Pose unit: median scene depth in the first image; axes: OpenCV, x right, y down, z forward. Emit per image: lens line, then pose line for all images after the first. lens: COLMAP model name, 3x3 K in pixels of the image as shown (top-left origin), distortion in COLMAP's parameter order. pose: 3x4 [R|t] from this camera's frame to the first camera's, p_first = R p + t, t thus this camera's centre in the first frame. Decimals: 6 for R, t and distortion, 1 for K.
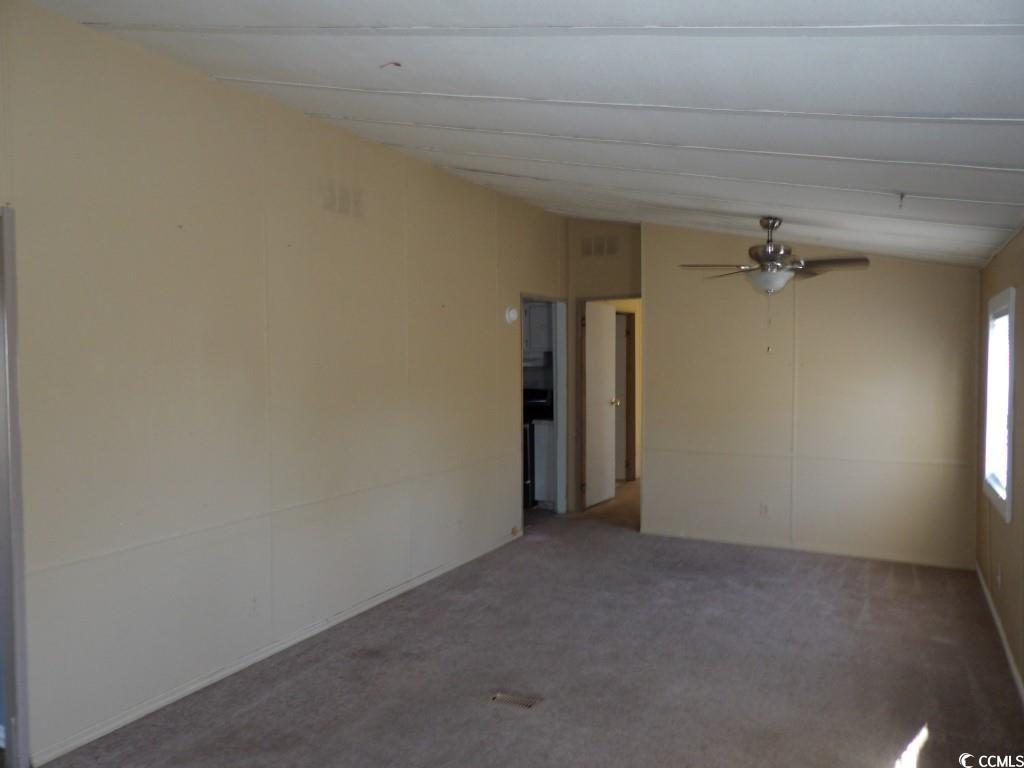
lens RADIAL K [[731.1, 0, 507.5], [0, 731.1, 384.4], [0, 0, 1]] dist [-0.025764, 0.034544]
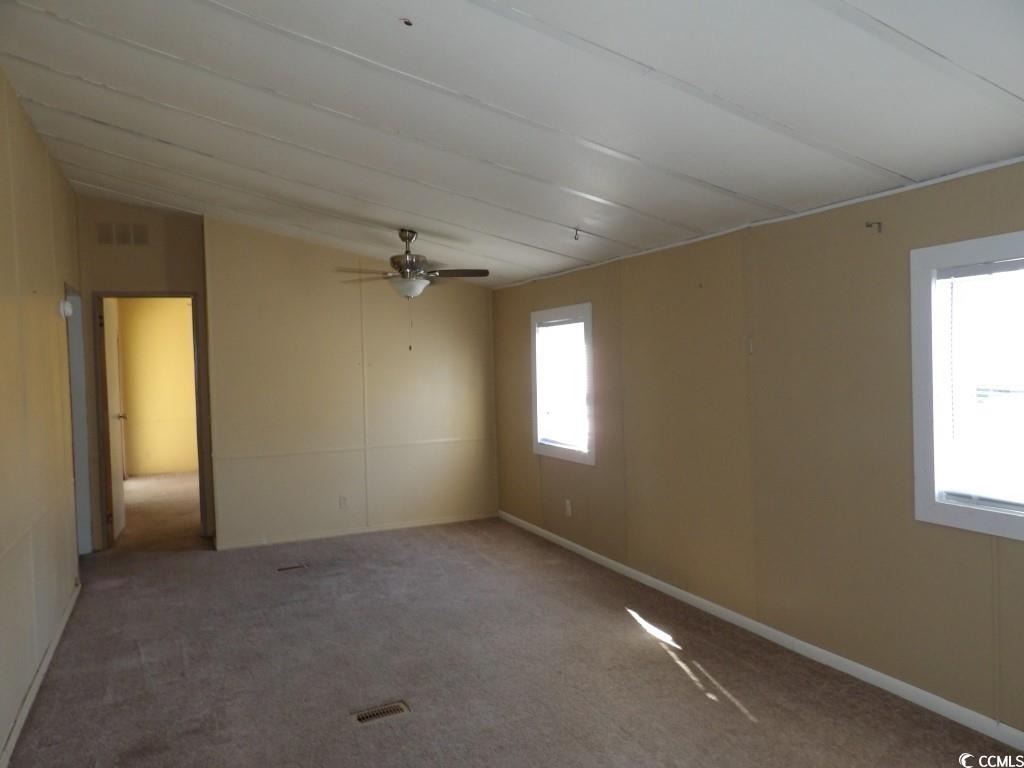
lens RADIAL K [[731.1, 0, 511.3], [0, 731.1, 390.0], [0, 0, 1]] dist [-0.025764, 0.034544]
pose [[0.607473, -0.043913, 0.793126, -0.438957], [0.050457, 0.998588, 0.016643, 0.004885], [-0.792736, 0.029909, 0.608831, 0.193622]]
